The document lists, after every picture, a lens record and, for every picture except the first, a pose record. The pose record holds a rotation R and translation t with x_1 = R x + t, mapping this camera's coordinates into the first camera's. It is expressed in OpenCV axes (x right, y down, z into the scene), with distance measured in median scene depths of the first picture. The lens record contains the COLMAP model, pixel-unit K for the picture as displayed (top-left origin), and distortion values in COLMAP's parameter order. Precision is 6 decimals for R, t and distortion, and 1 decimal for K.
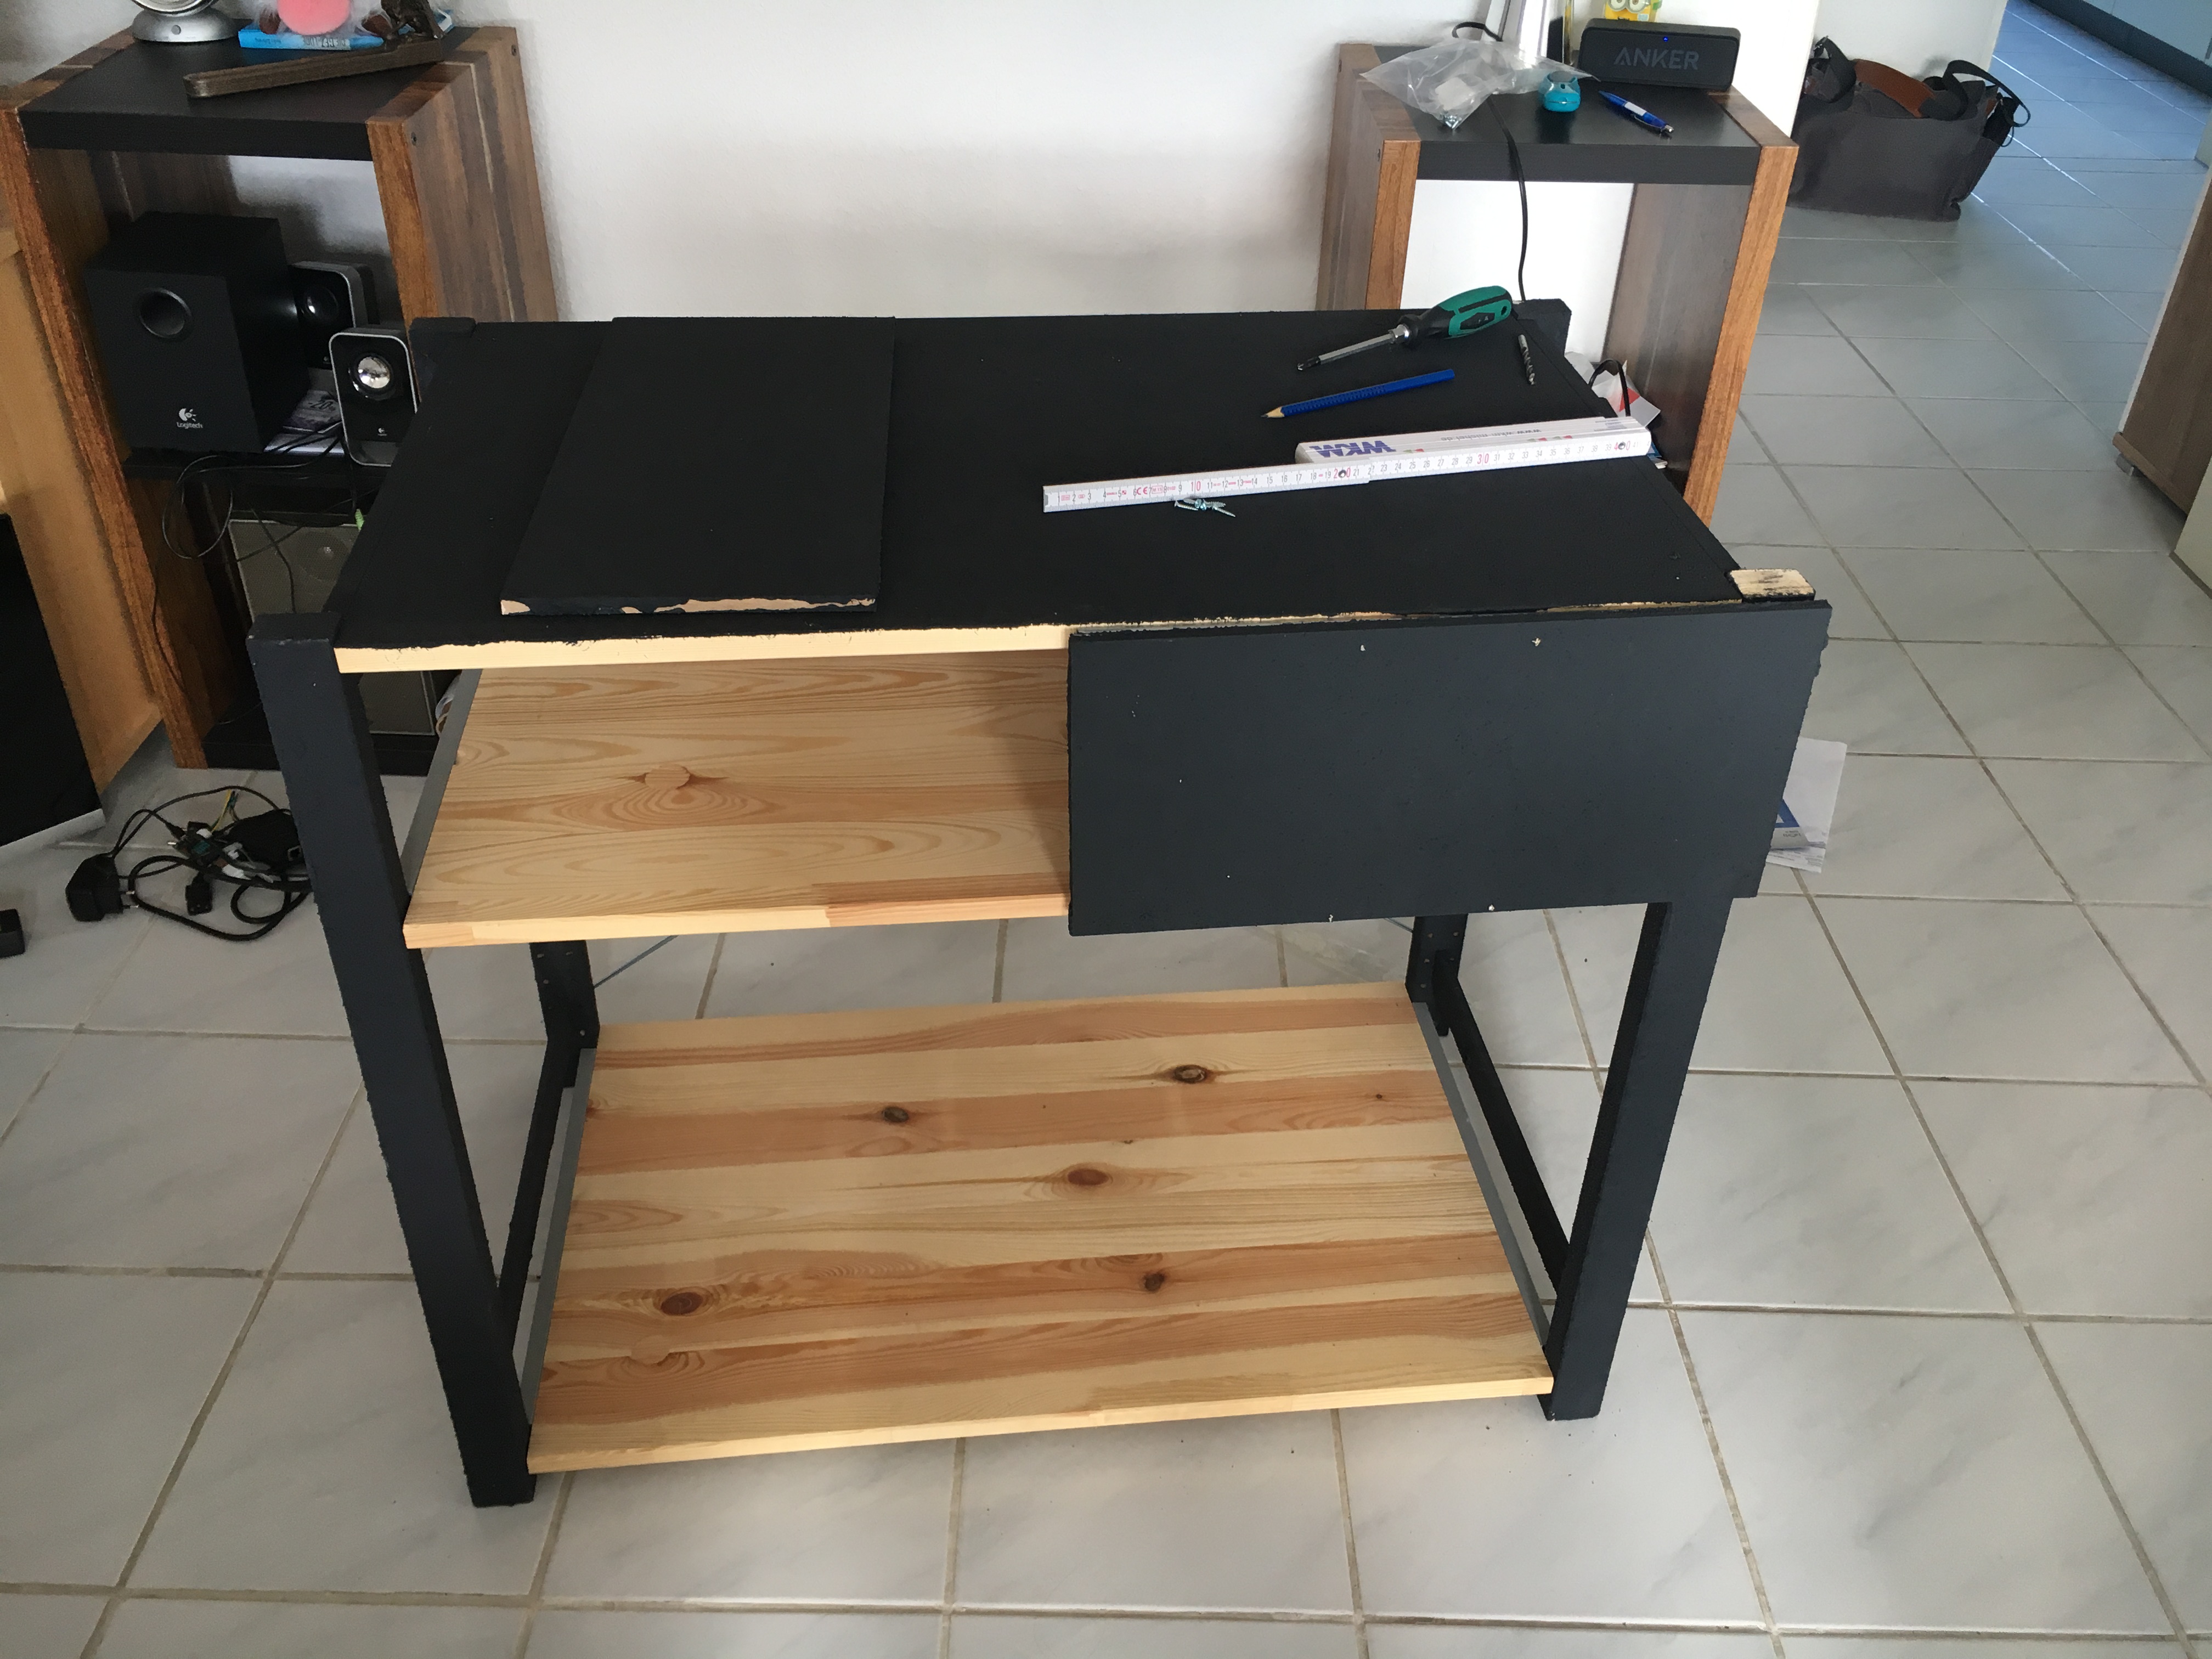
lens RADIAL K [[1873.7, 0, 1109.5], [0, 1873.7, 836.2], [0, 0, 1]] dist [0.082099, -0.104669]
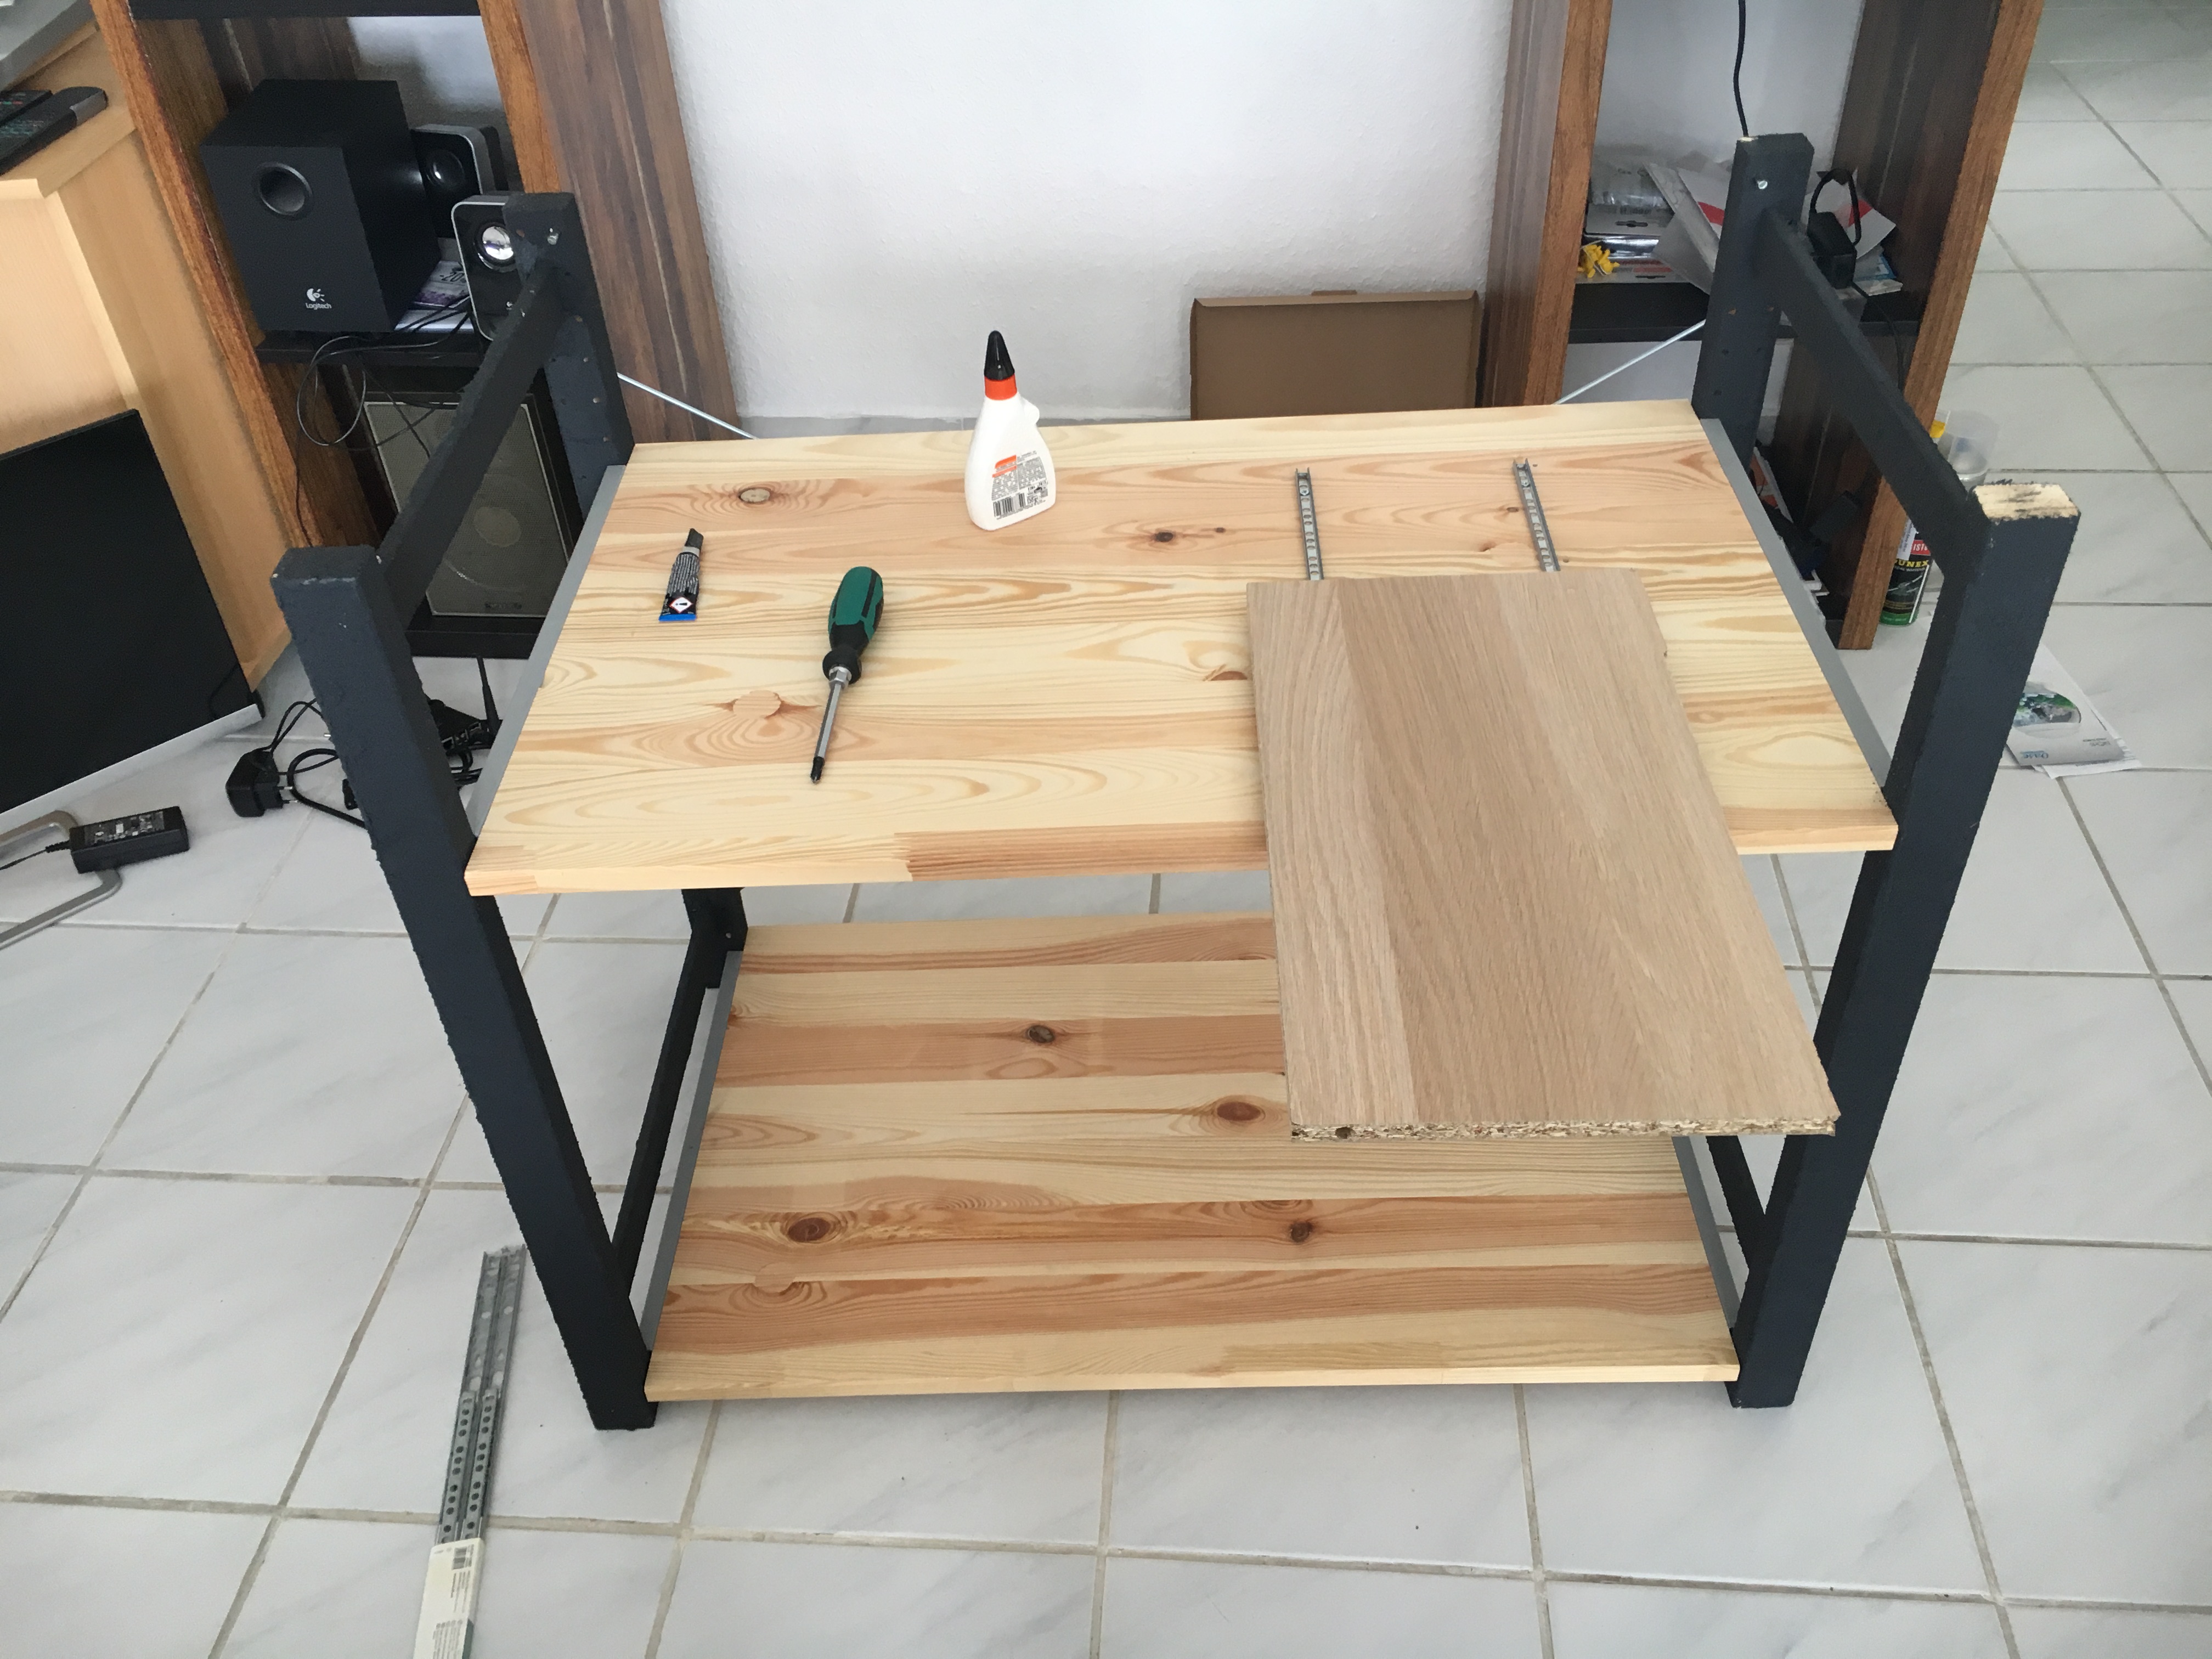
lens RADIAL K [[1872.6, 0, 1107.8], [0, 1872.6, 831.5], [0, 0, 1]] dist [0.084788, -0.110085]
pose [[0.990460, 0.023192, -0.135834, 0.050423], [-0.010912, 0.995841, 0.090457, -0.043774], [0.137367, -0.088112, 0.986593, 0.084833]]
